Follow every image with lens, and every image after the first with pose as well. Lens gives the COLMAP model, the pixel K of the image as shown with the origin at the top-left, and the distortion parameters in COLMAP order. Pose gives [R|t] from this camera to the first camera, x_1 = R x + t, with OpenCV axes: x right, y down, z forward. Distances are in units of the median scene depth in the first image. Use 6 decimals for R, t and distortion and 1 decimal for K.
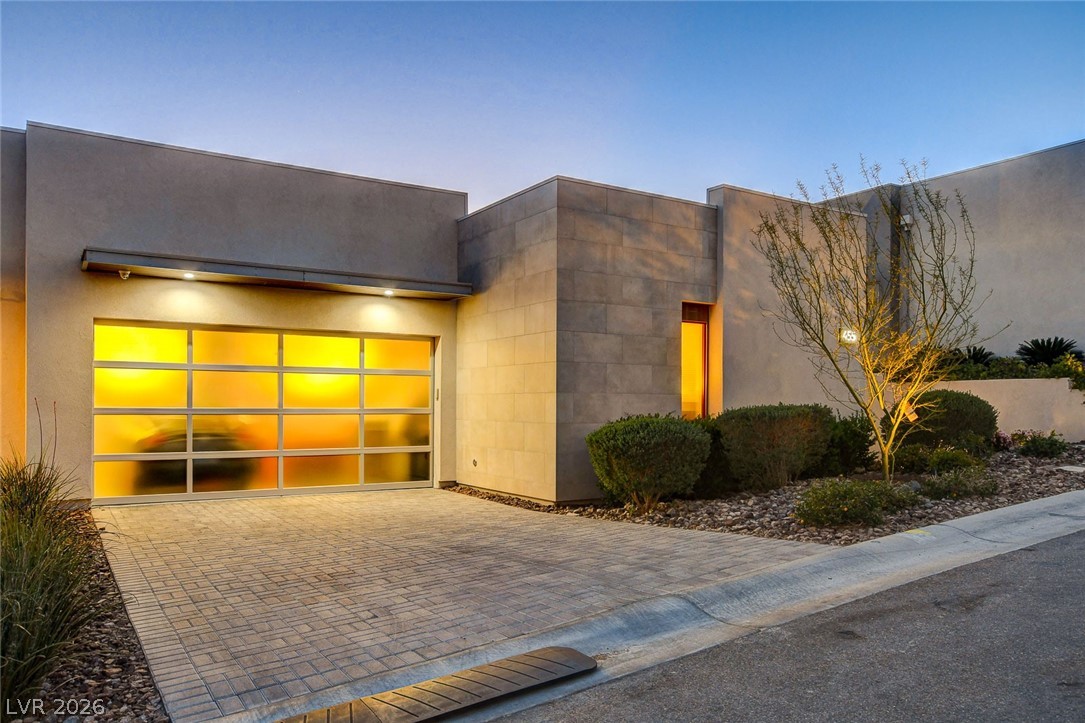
lens RADIAL K [[784.7, 0, 542.6], [0, 784.7, 389.5], [0, 0, 1]] dist [0.002814, 0.007638]
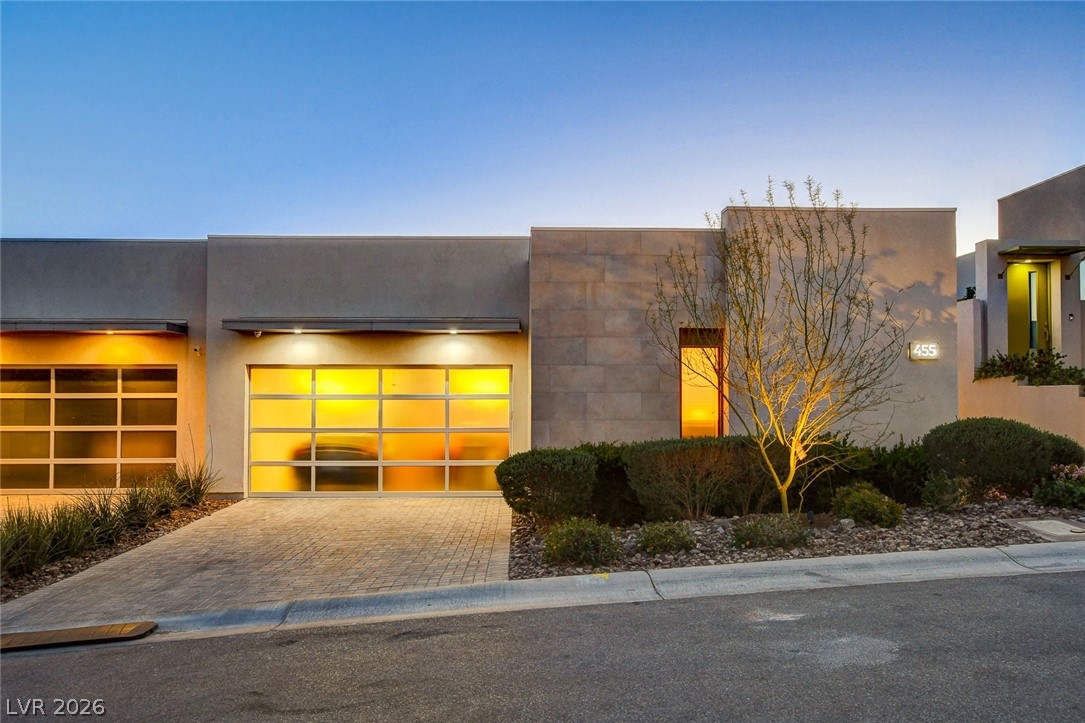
lens RADIAL K [[784.7, 0, 539.4], [0, 784.7, 368.4], [0, 0, 1]] dist [0.002814, 0.007638]
pose [[0.868070, -0.023743, -0.495874, 0.546077], [0.013487, 0.999615, -0.024253, -0.039935], [0.496259, 0.014365, 0.868056, 0.029874]]
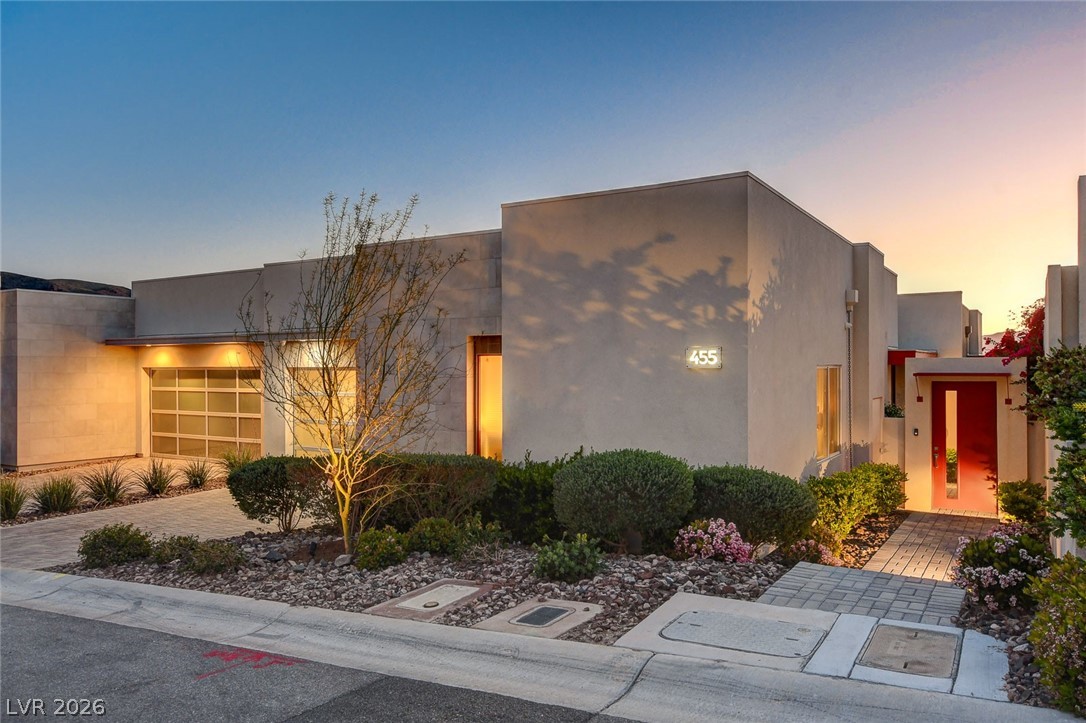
lens RADIAL K [[771.2, 0, 544.5], [0, 771.2, 359.4], [0, 0, 1]] dist [0.009182, 0.000948]
pose [[0.461421, -0.017517, -0.887008, 1.123292], [0.018001, 0.999784, -0.010380, -0.074980], [0.886999, -0.011177, 0.461637, 0.669407]]
